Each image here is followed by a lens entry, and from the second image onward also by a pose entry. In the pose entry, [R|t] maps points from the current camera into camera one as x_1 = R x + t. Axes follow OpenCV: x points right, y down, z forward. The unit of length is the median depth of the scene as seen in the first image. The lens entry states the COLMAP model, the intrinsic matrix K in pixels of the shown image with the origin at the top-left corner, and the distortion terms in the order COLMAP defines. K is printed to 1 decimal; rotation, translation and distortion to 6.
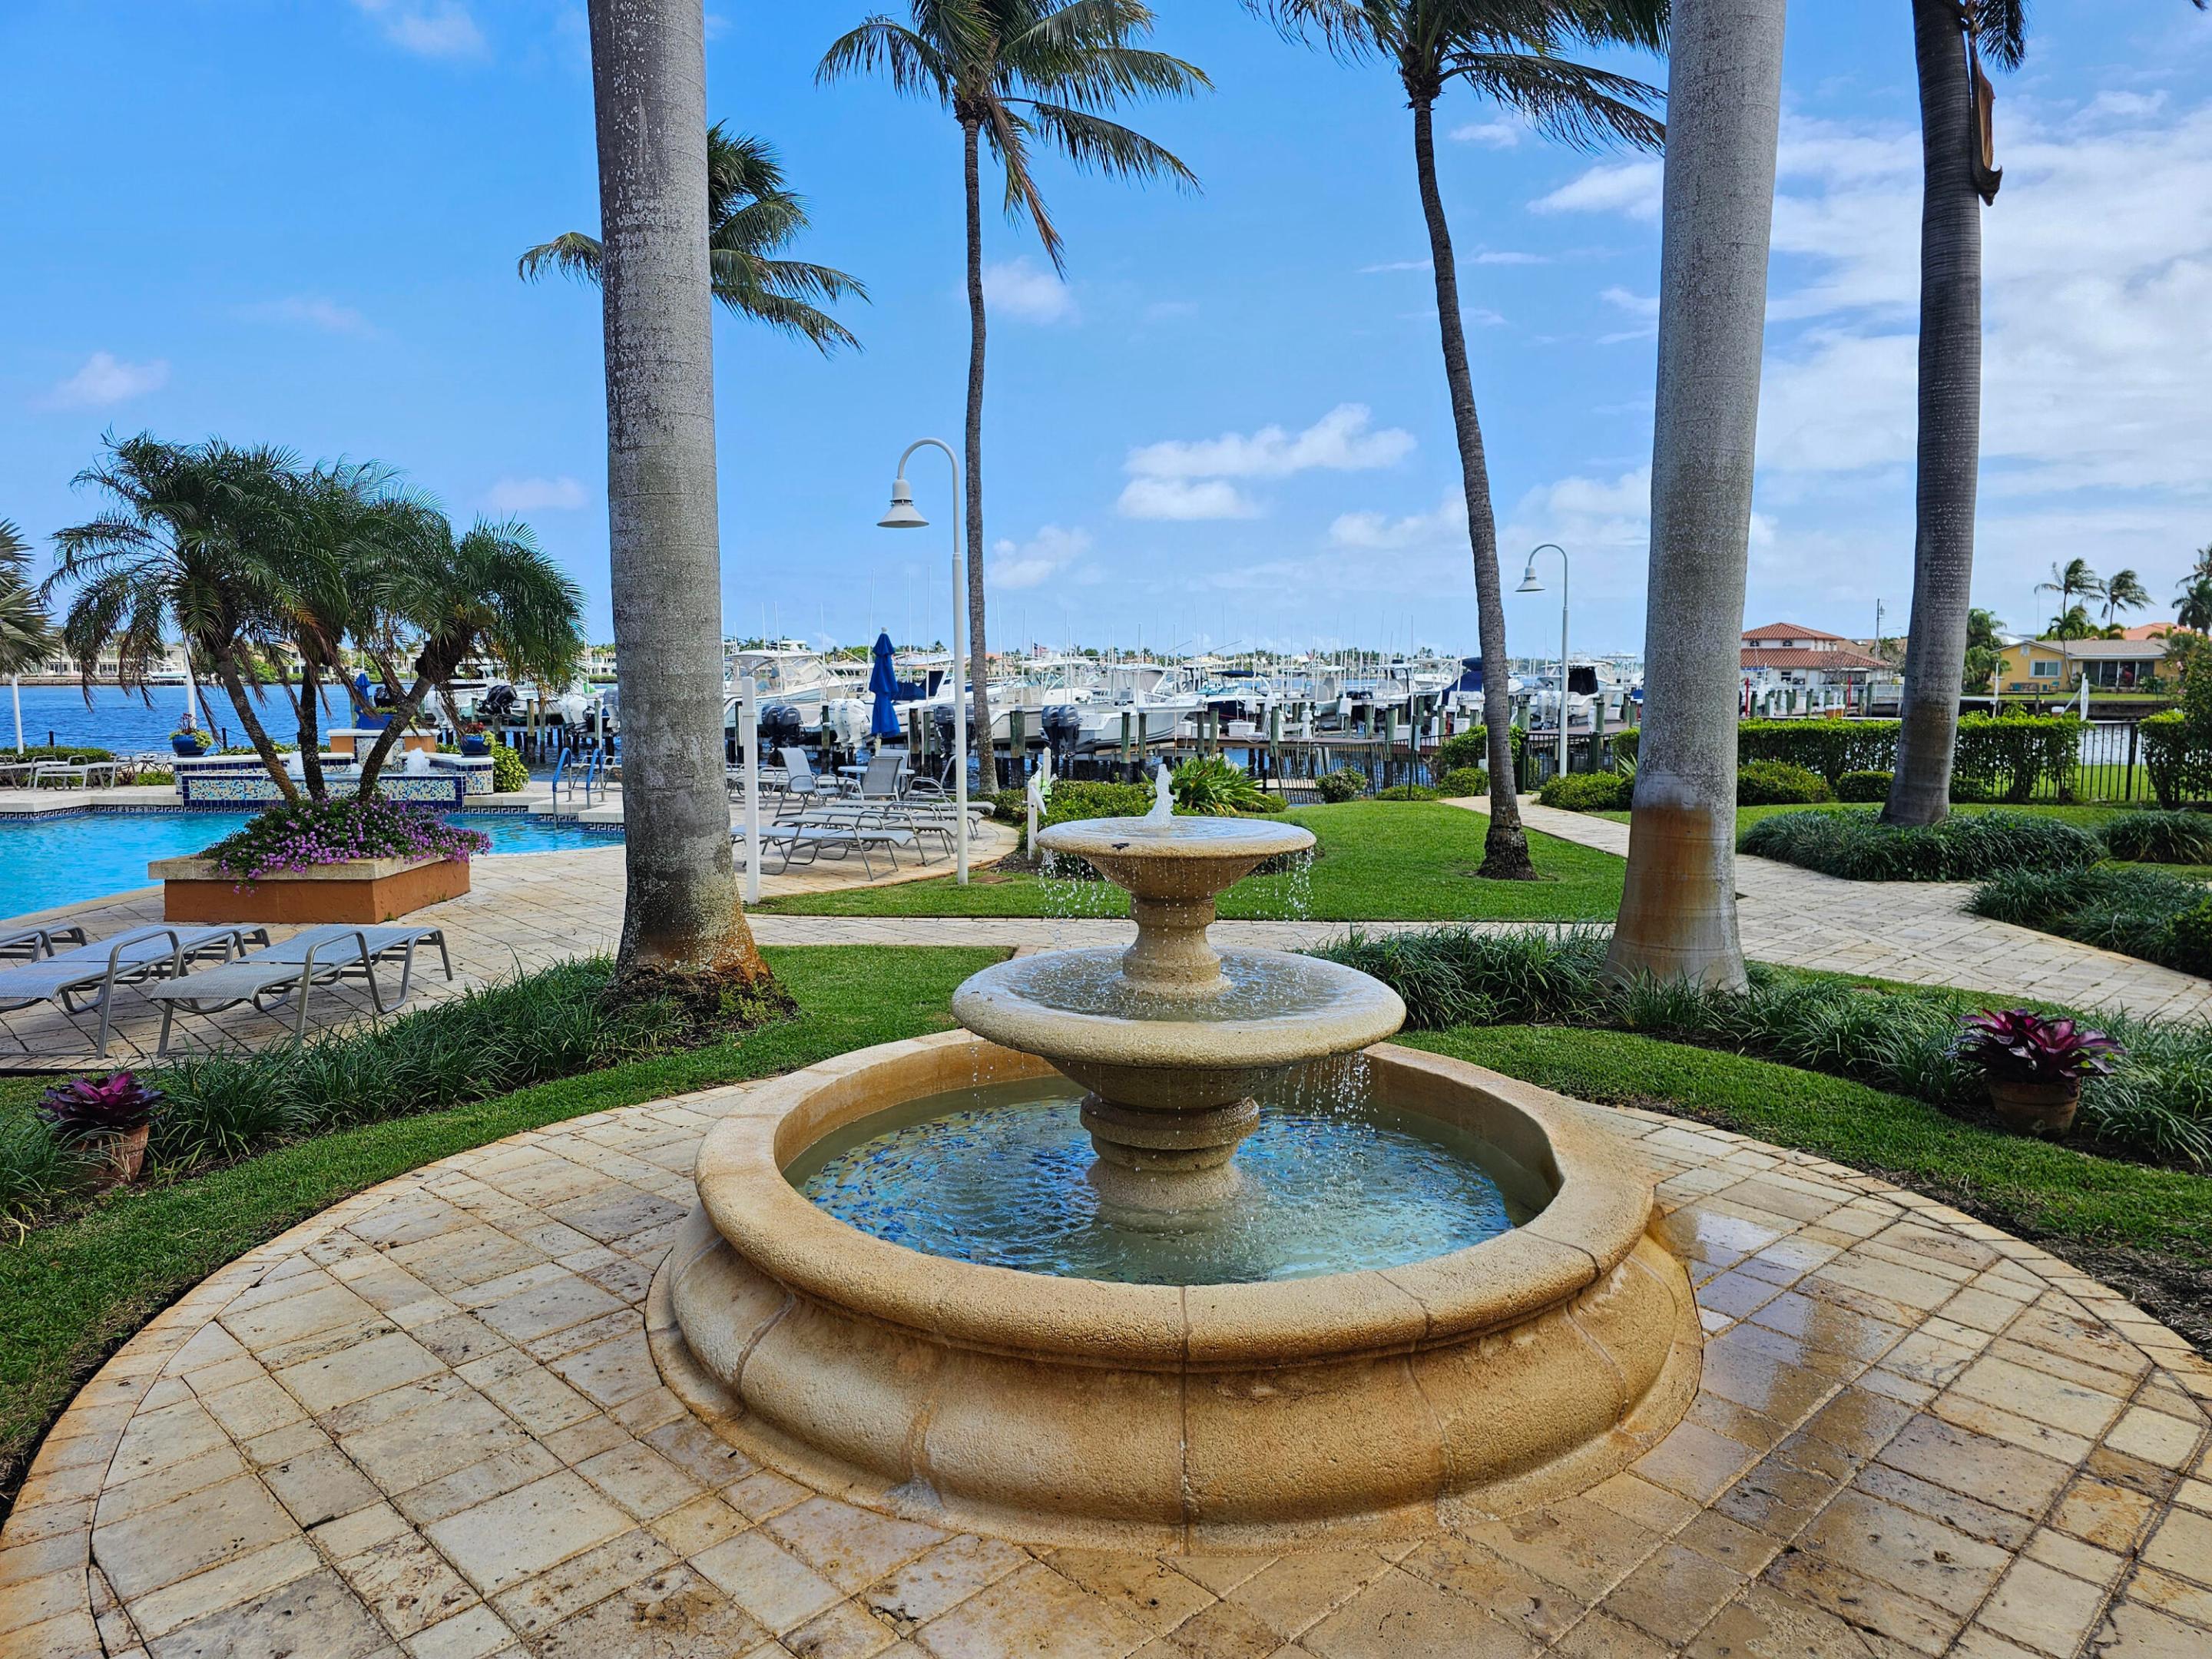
lens RADIAL K [[1474.2, 0, 1073.2], [0, 1474.2, 825.9], [0, 0, 1]] dist [0.066979, -0.087802]
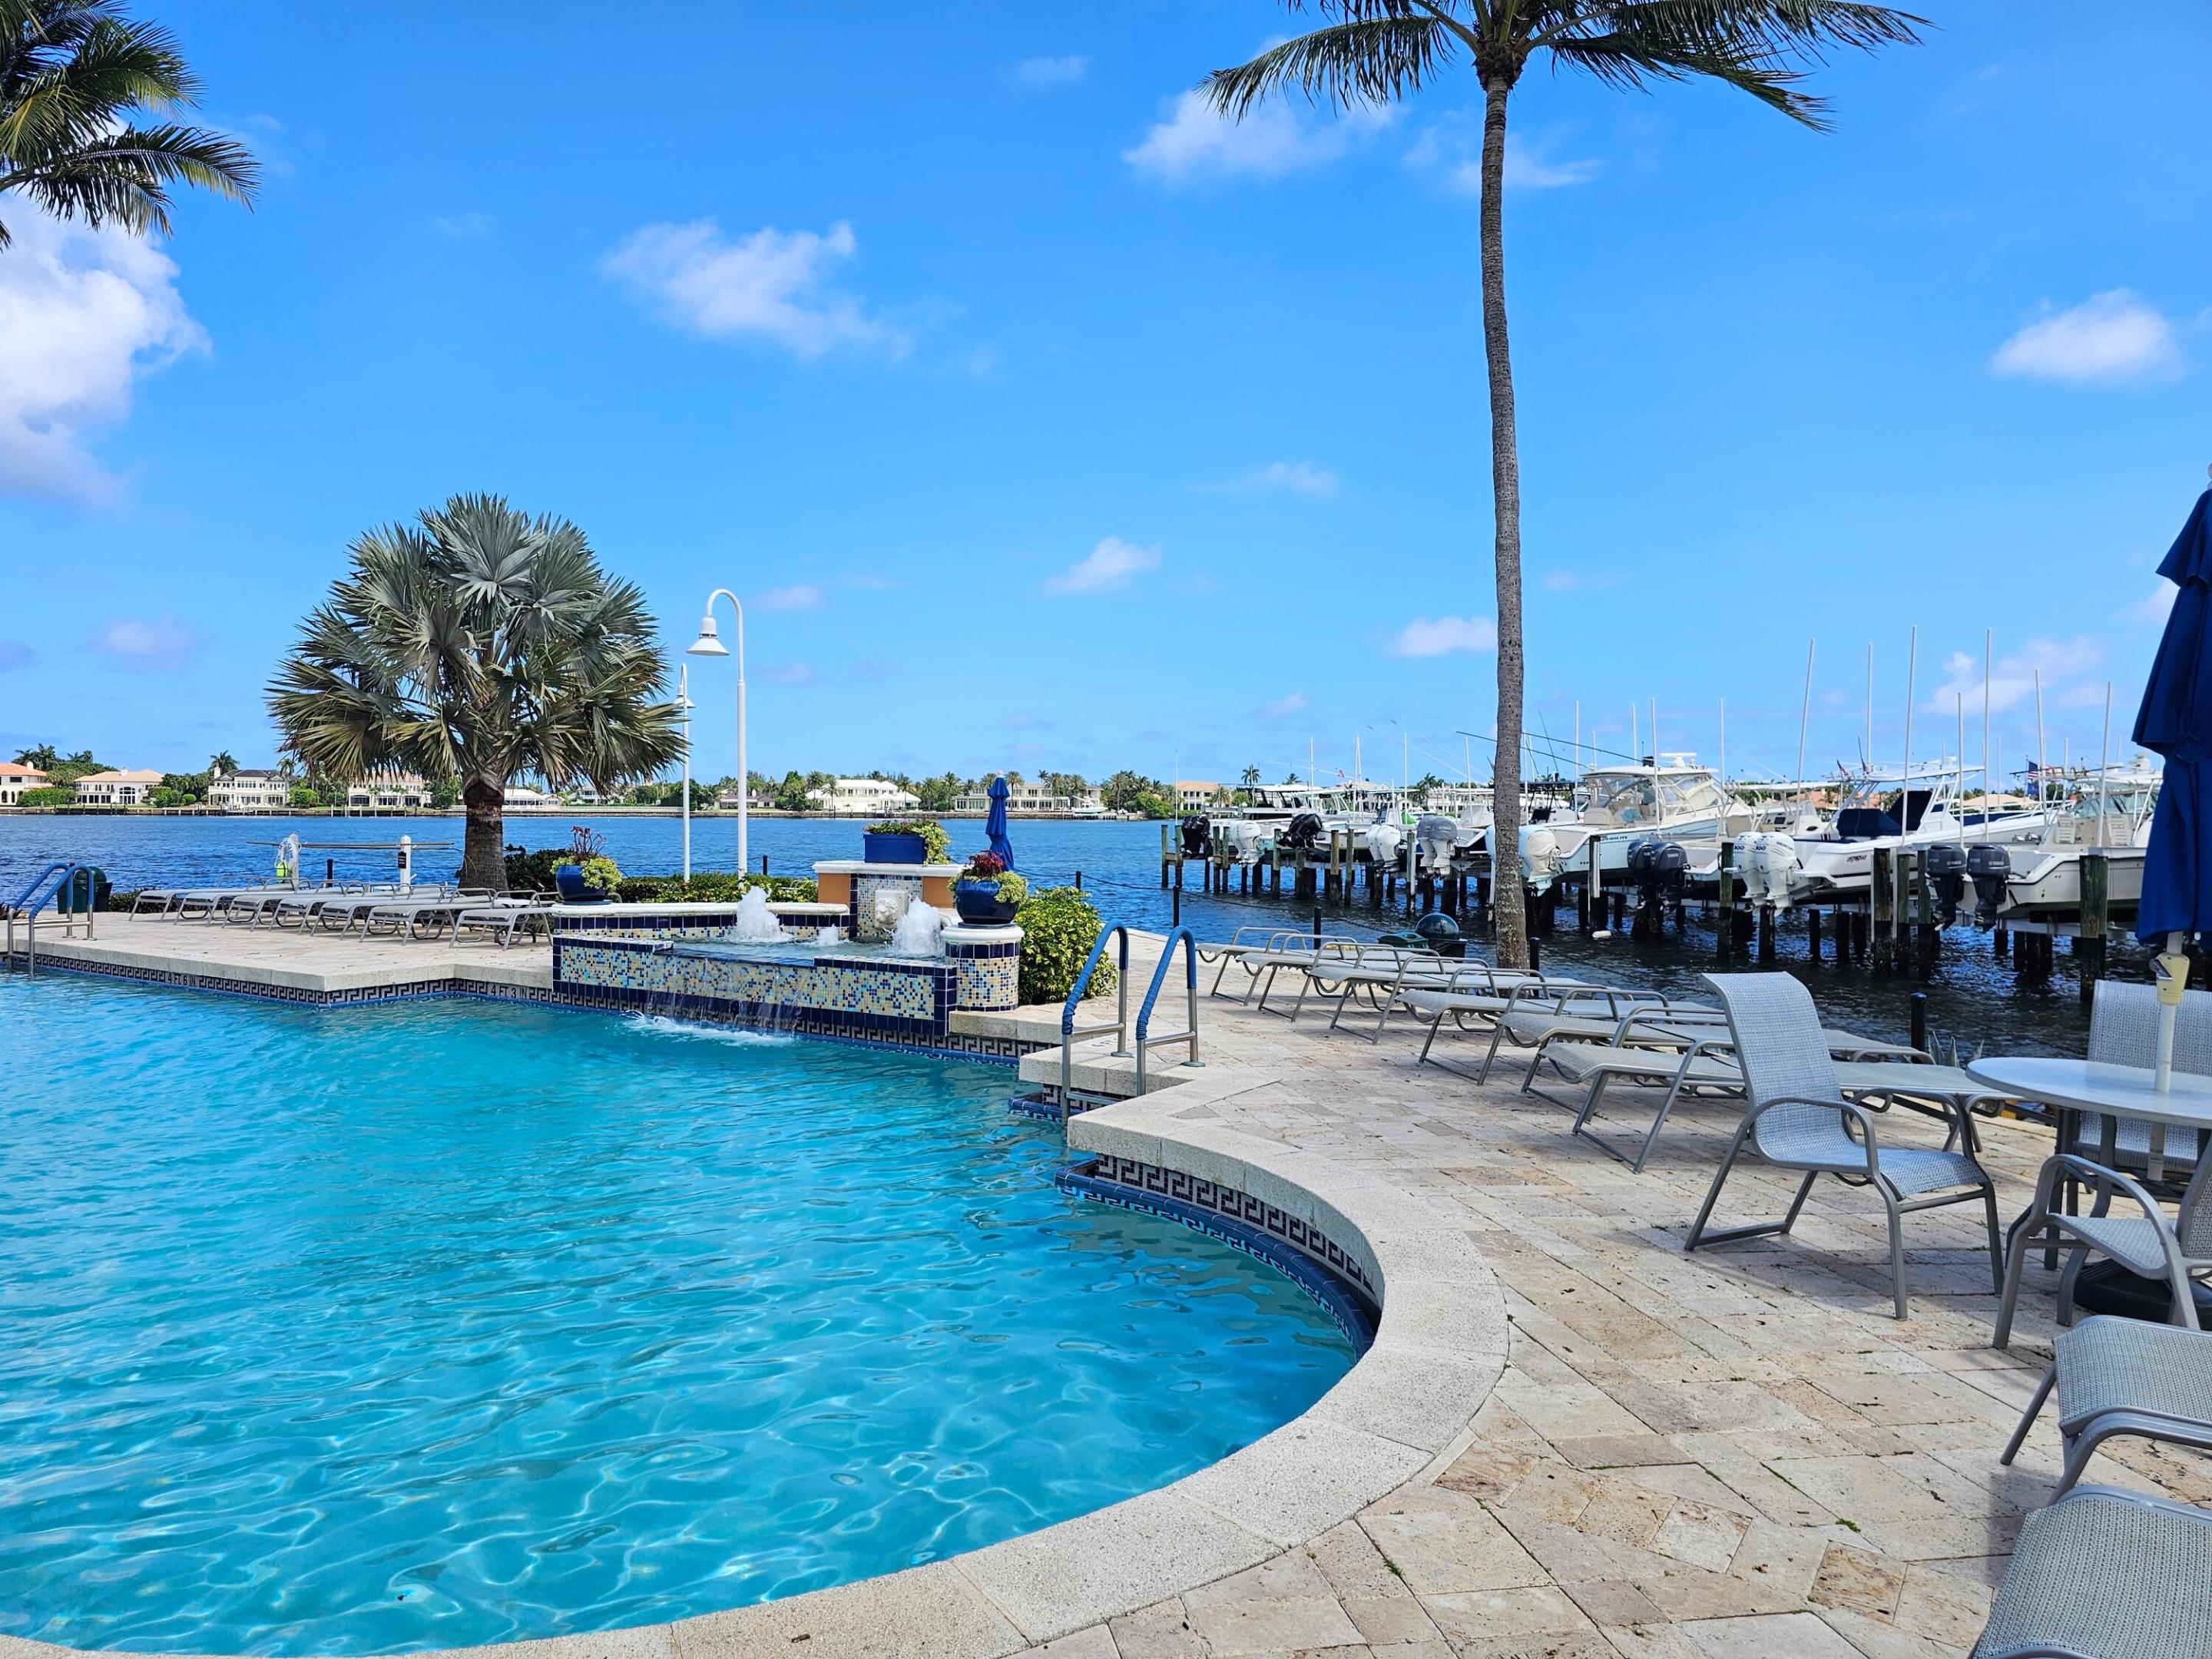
lens RADIAL K [[1466.9, 0, 1094.0], [0, 1466.9, 816.0], [0, 0, 1]] dist [0.070957, -0.066224]
pose [[0.850816, 0.007528, -0.525410, -0.135069], [-0.060377, 0.994675, -0.083520, -0.044888], [0.521984, 0.102783, 0.846740, 0.634272]]
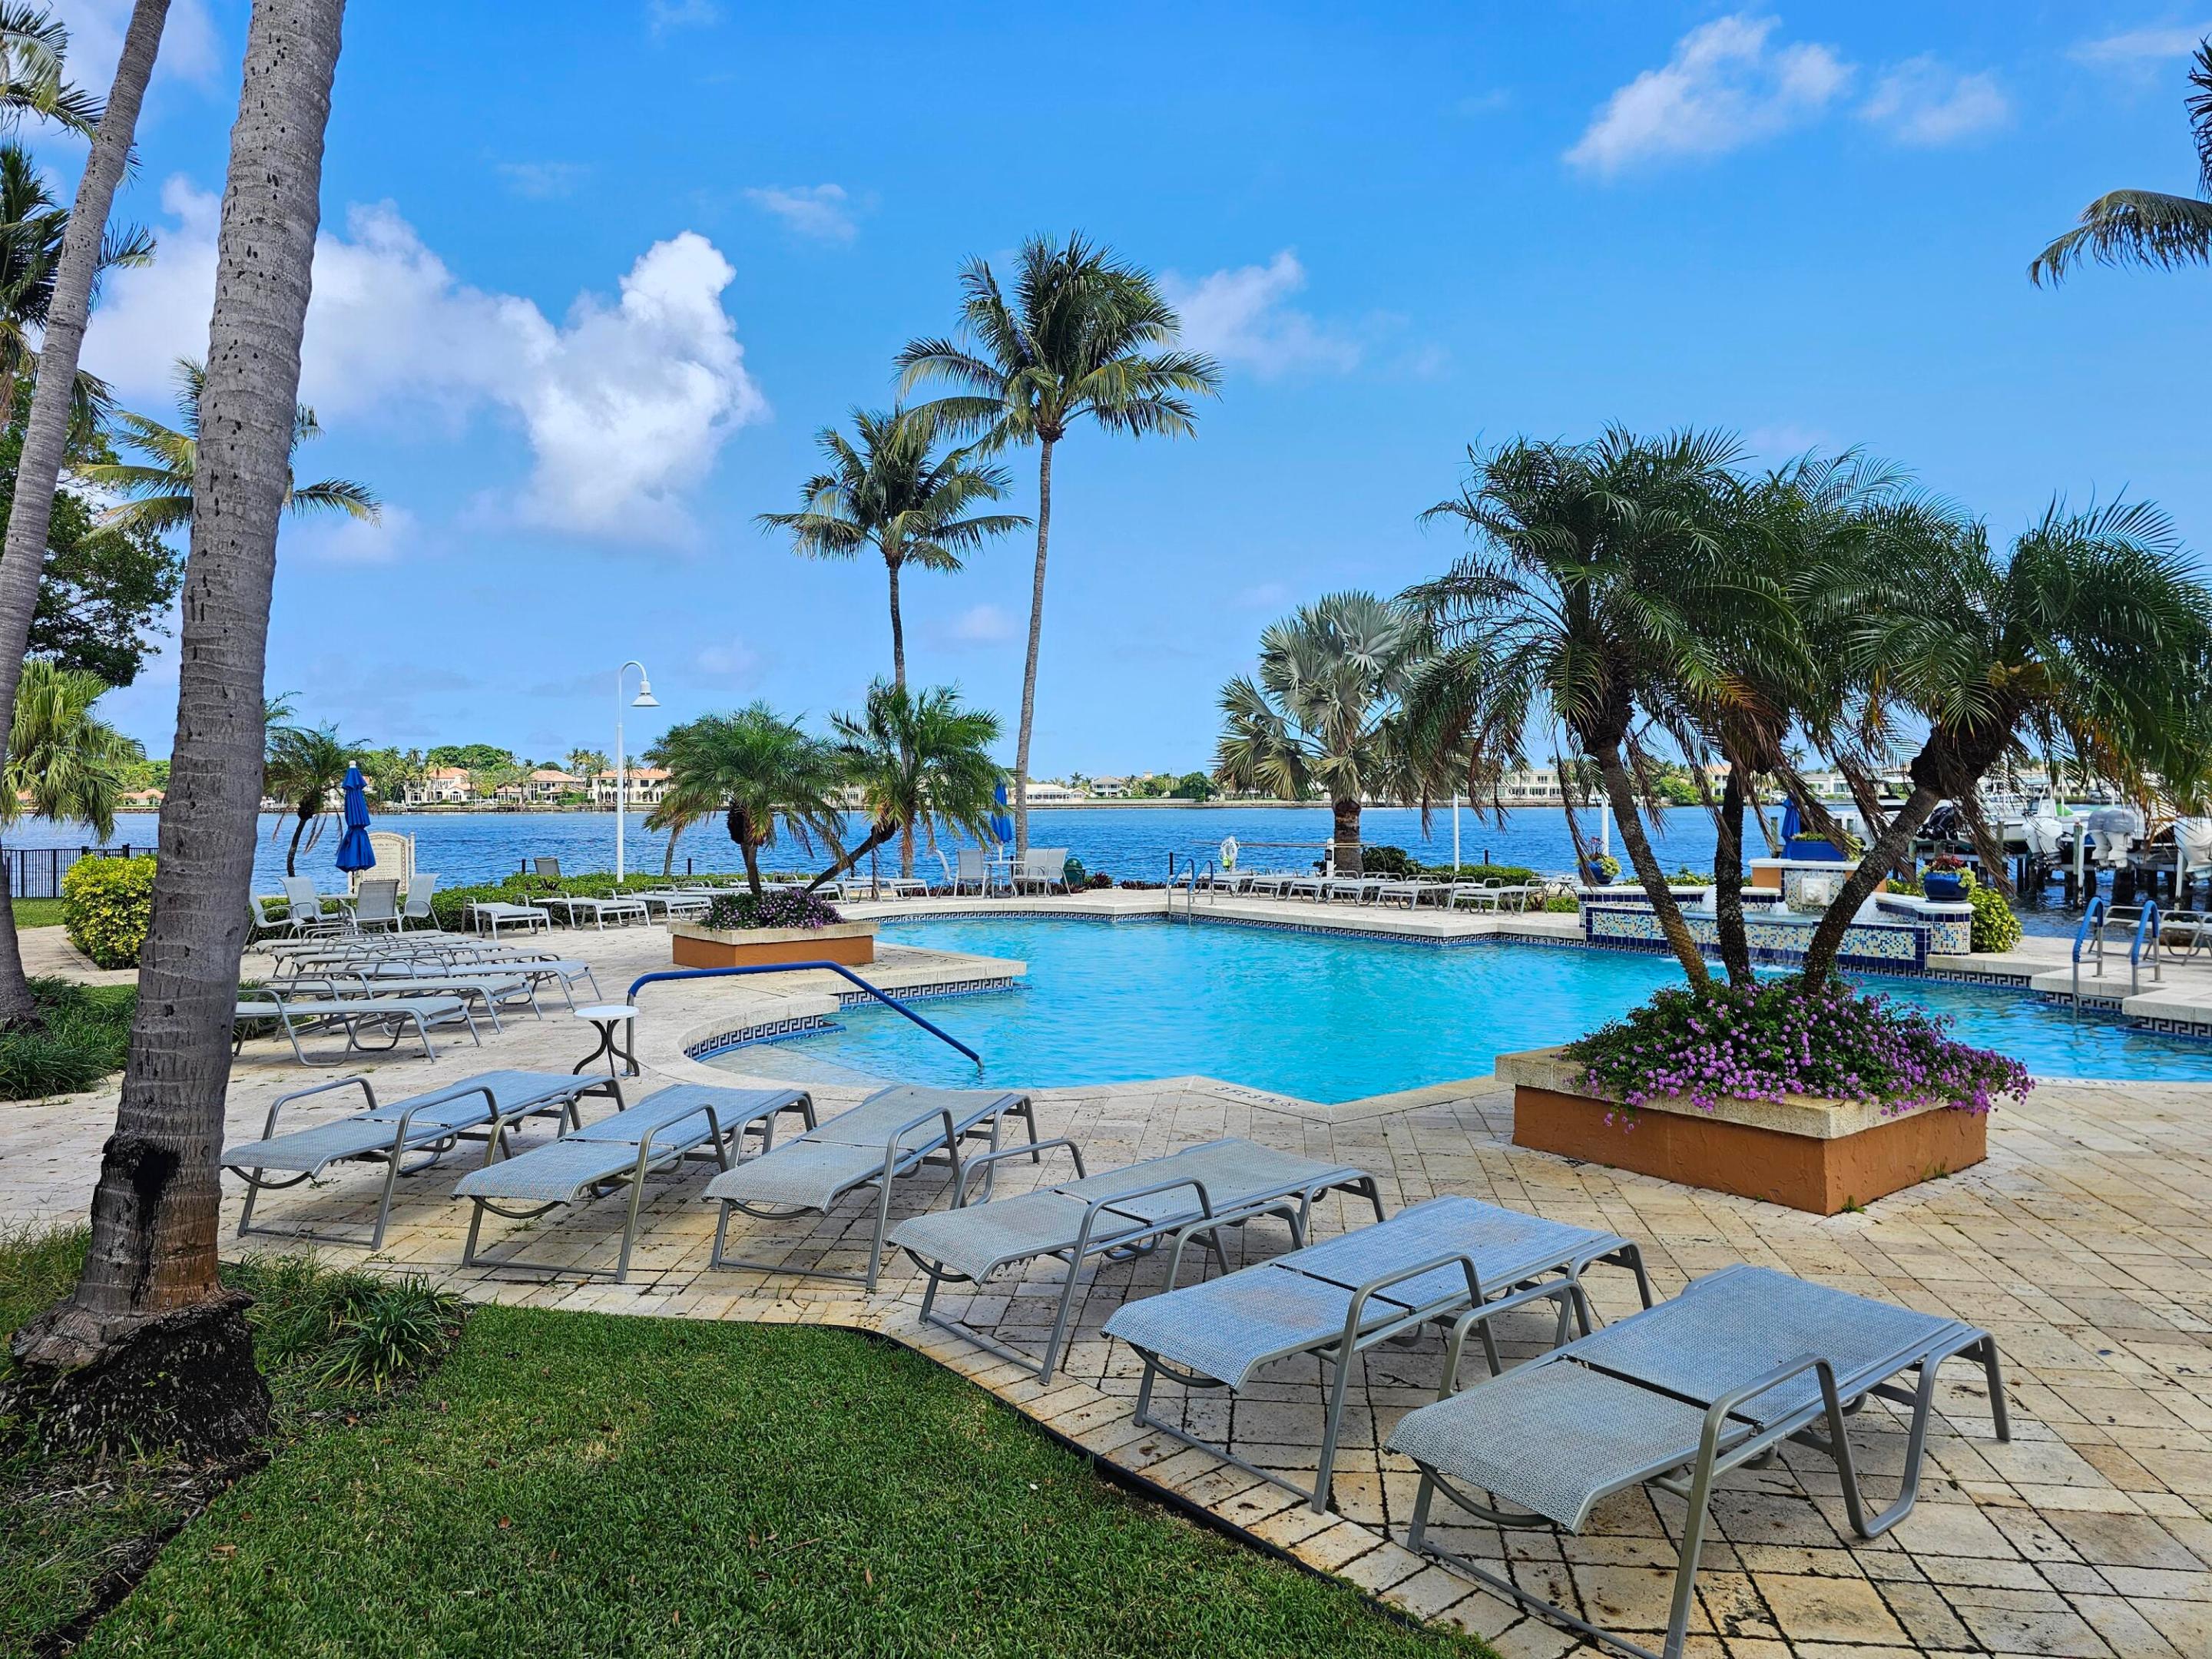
lens RADIAL K [[1466.9, 0, 1094.0], [0, 1466.9, 816.0], [0, 0, 1]] dist [0.070957, -0.066224]
pose [[0.639866, 0.005814, -0.768465, -0.107181], [-0.073499, 0.995850, -0.053665, -0.018615], [0.764964, 0.090820, 0.637638, 0.207367]]
